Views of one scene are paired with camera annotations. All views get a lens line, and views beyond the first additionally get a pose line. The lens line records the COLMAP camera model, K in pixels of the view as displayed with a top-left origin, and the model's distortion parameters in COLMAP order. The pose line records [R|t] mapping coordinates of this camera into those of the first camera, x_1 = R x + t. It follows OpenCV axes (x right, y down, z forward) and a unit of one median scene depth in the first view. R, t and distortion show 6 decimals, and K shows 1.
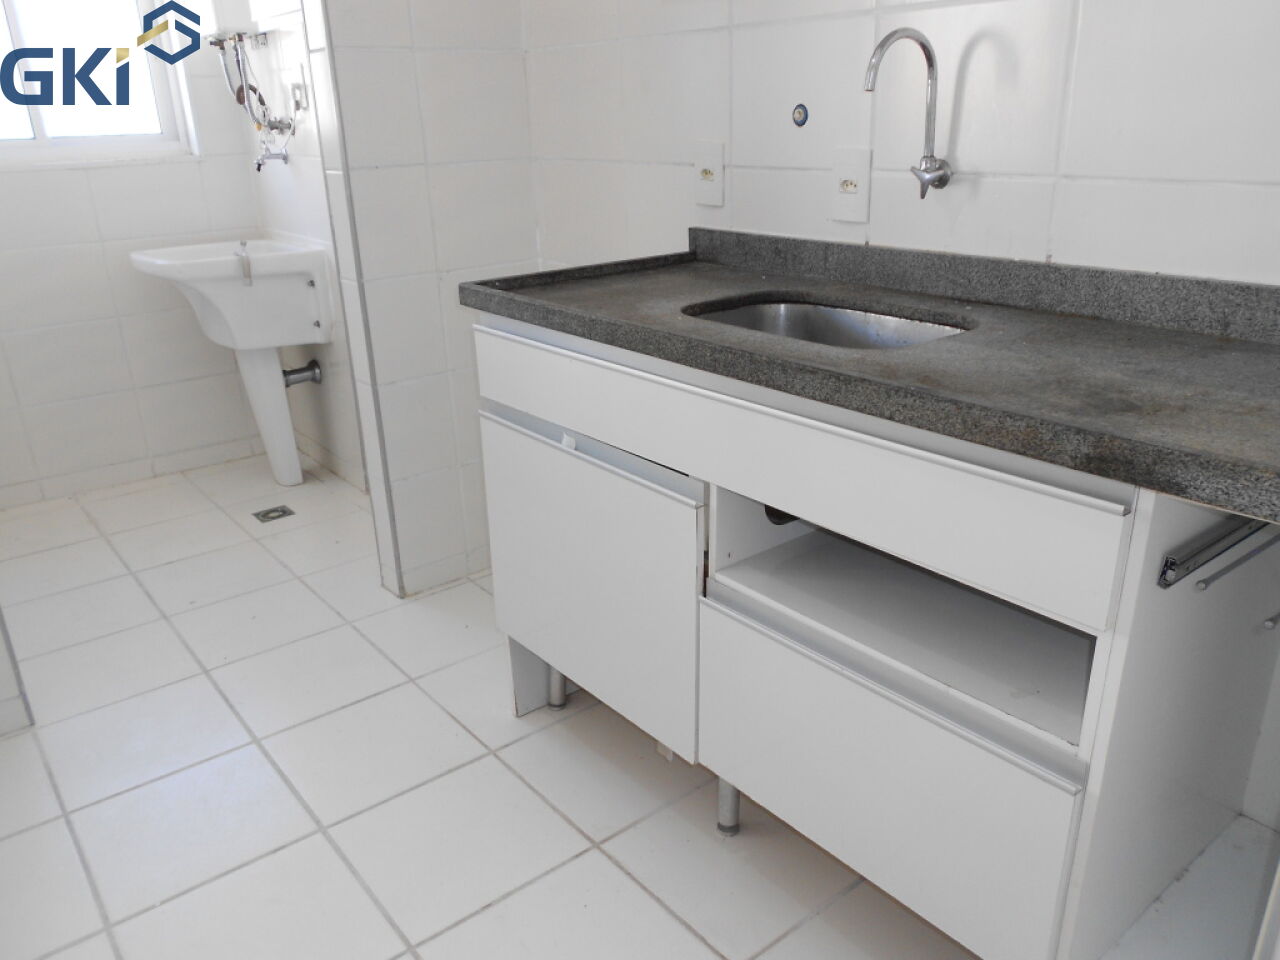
lens RADIAL K [[986.6, 0, 647.0], [0, 986.6, 497.5], [0, 0, 1]] dist [-0.000103, 0.002452]
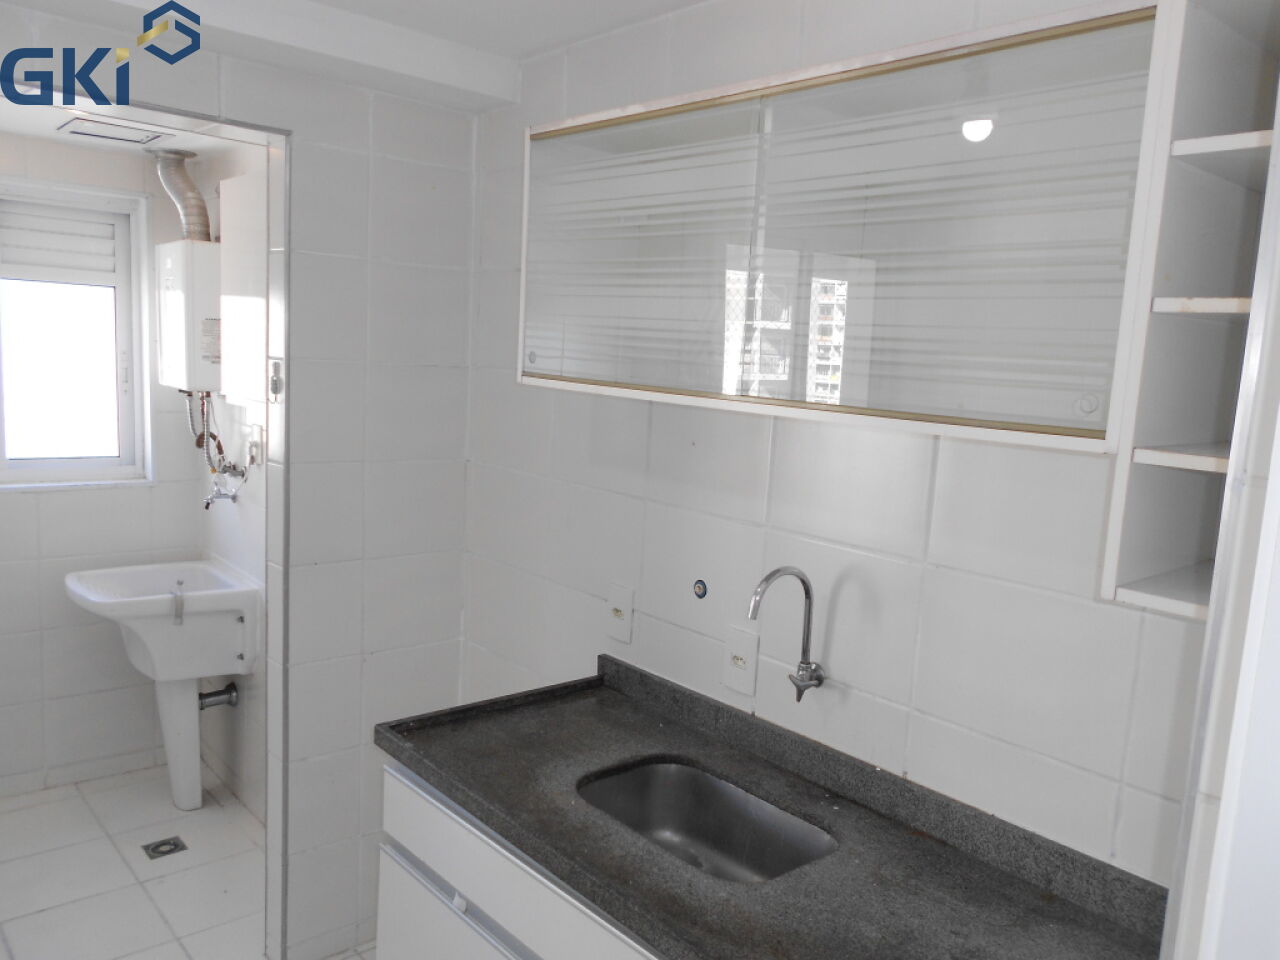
lens RADIAL K [[992.9, 0, 645.8], [0, 992.9, 505.0], [0, 0, 1]] dist [-0.025146, 0.059252]
pose [[0.995091, 0.079088, 0.059485, 0.012845], [-0.064054, 0.972933, -0.222034, -0.154345], [-0.075436, 0.217134, 0.973223, -0.080089]]
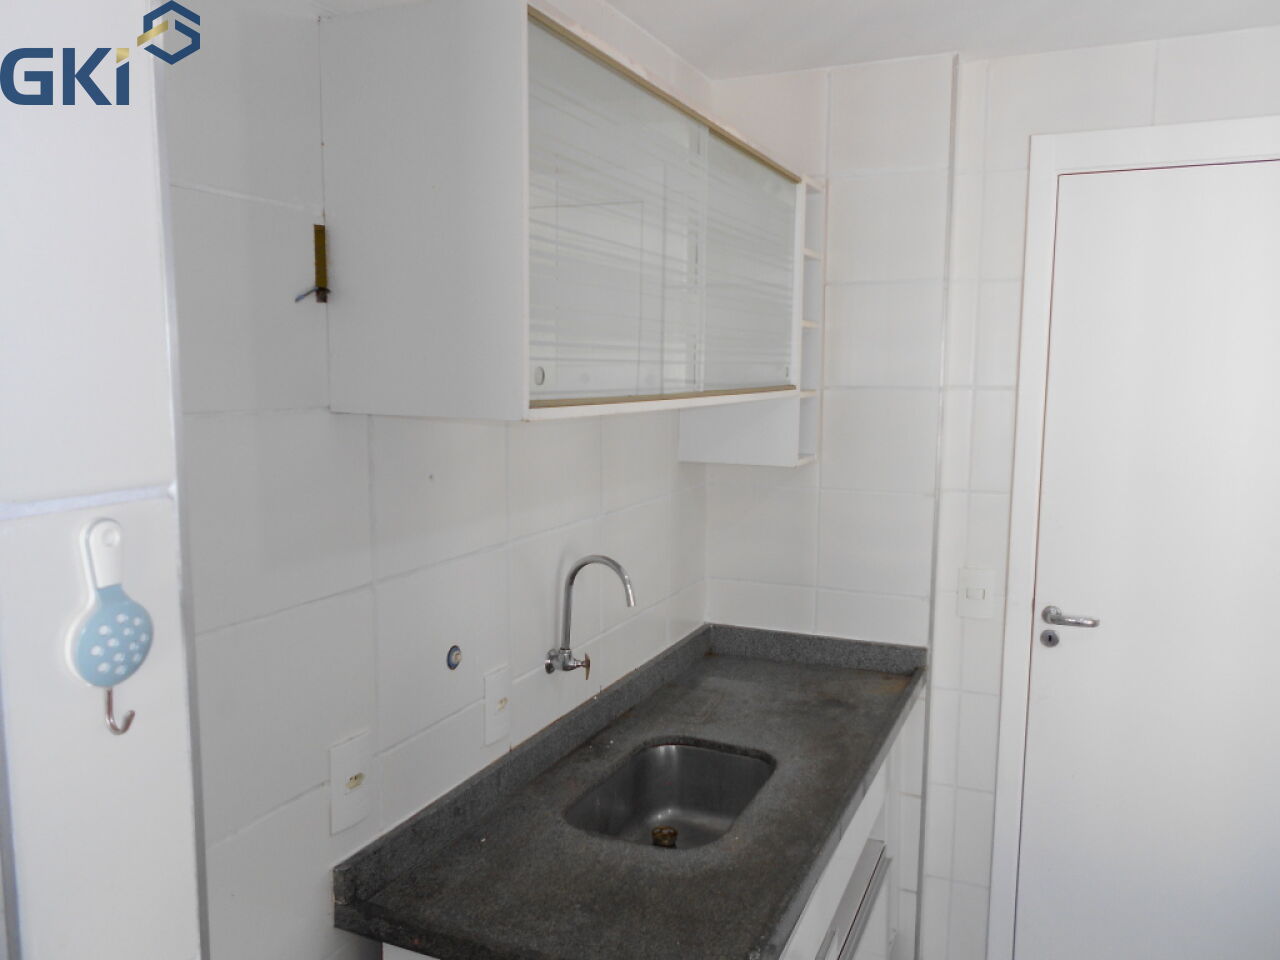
lens RADIAL K [[985.6, 0, 643.2], [0, 985.6, 501.4], [0, 0, 1]] dist [-0.003460, 0.000847]
pose [[-0.452933, -0.097986, 0.886144, -0.467985], [0.334362, 0.902725, 0.270722, -0.474563], [-0.826470, 0.418912, -0.376111, 0.775346]]
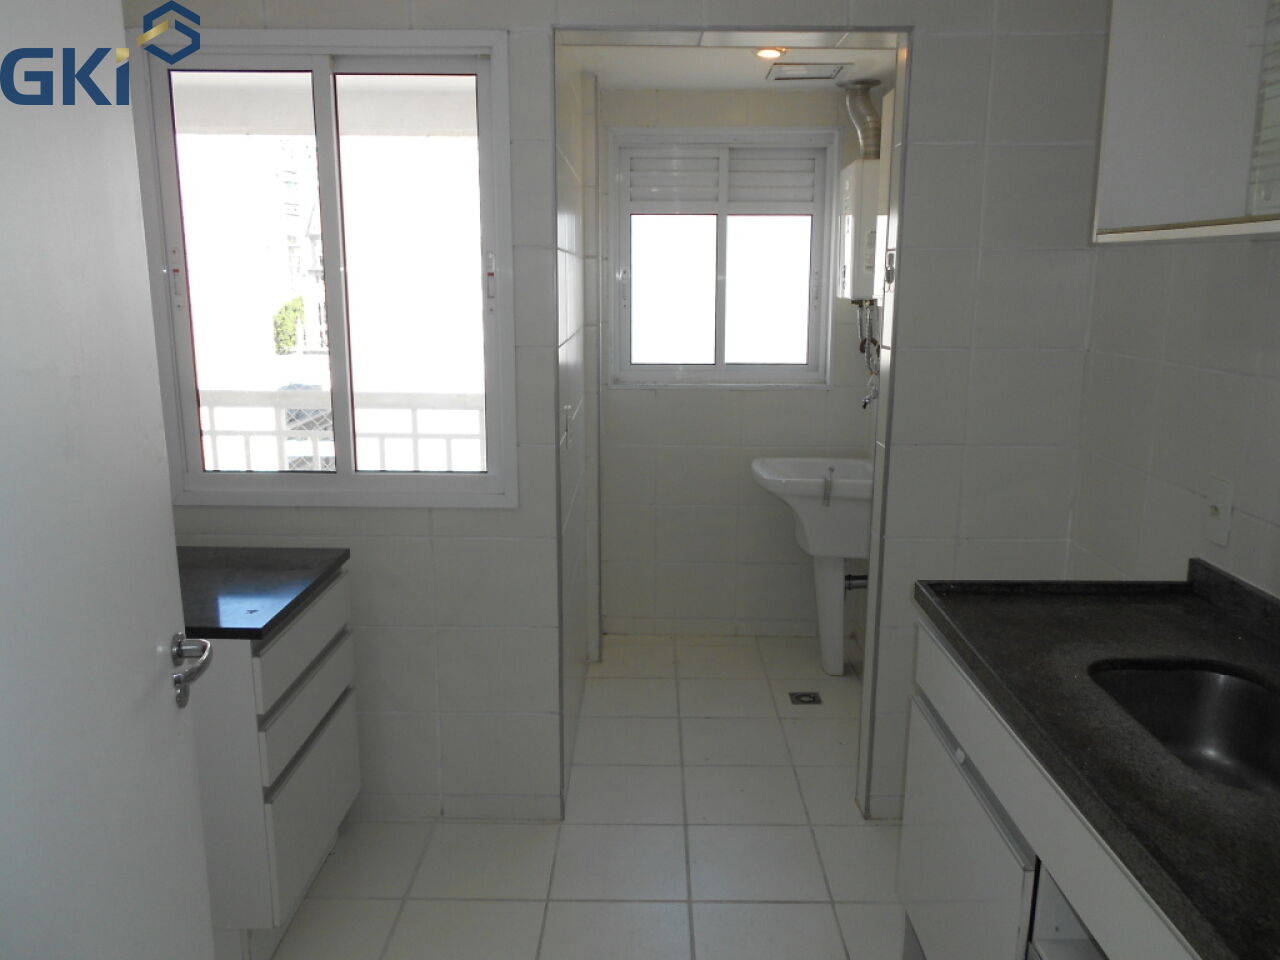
lens RADIAL K [[992.9, 0, 645.8], [0, 992.9, 505.0], [0, 0, 1]] dist [-0.025146, 0.059252]
pose [[0.774224, 0.169490, -0.609795, 0.166547], [-0.255048, 0.965334, -0.055511, -0.107212], [0.579247, 0.198505, 0.790613, -0.060584]]
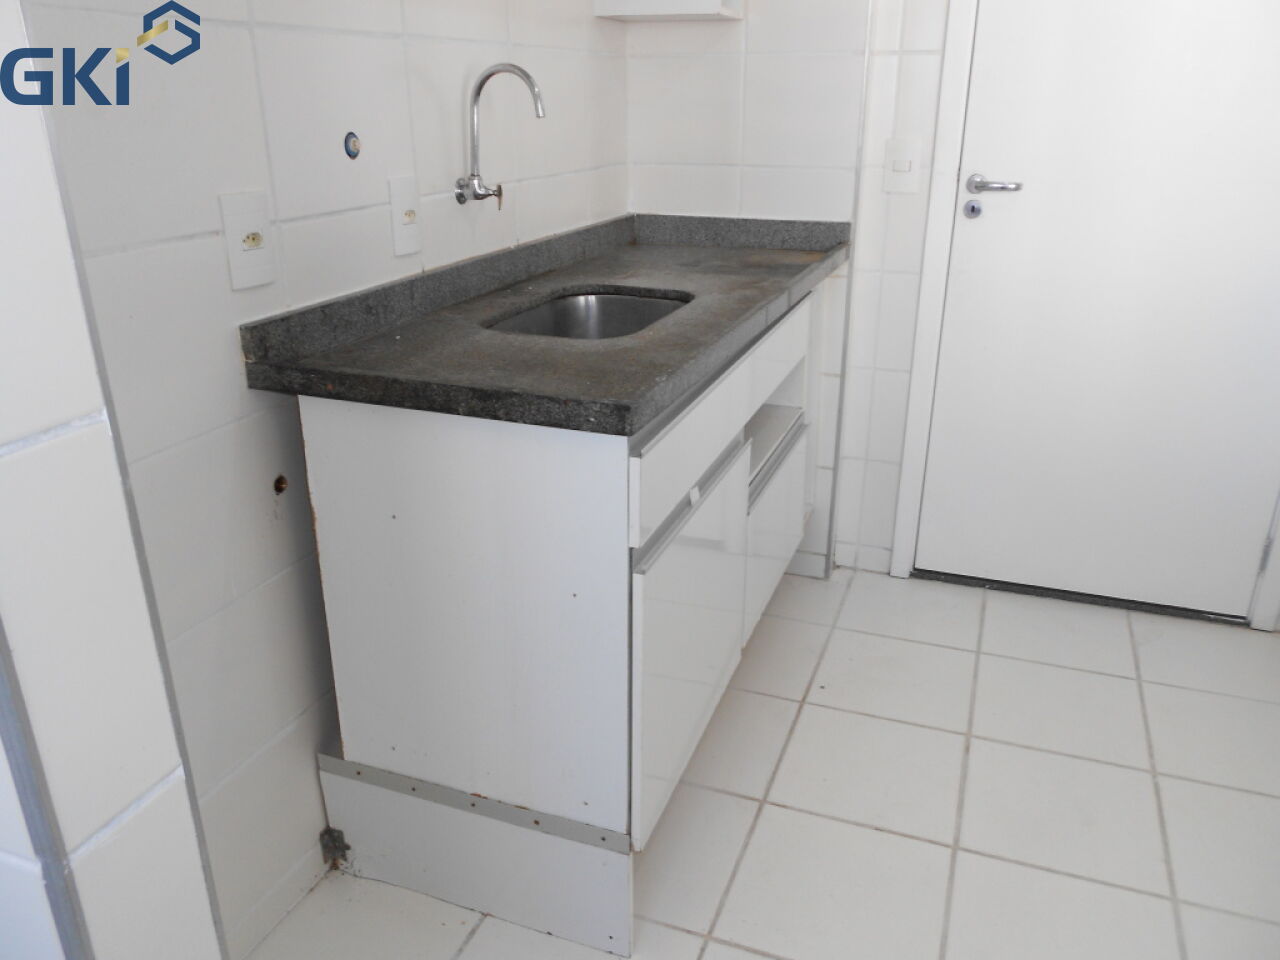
lens RADIAL K [[986.6, 0, 647.0], [0, 986.6, 497.5], [0, 0, 1]] dist [-0.000103, 0.002452]
pose [[-0.509082, -0.302887, 0.805664, -0.503401], [0.329350, 0.796251, 0.507457, -0.336493], [-0.795213, 0.523683, -0.305602, 0.830388]]
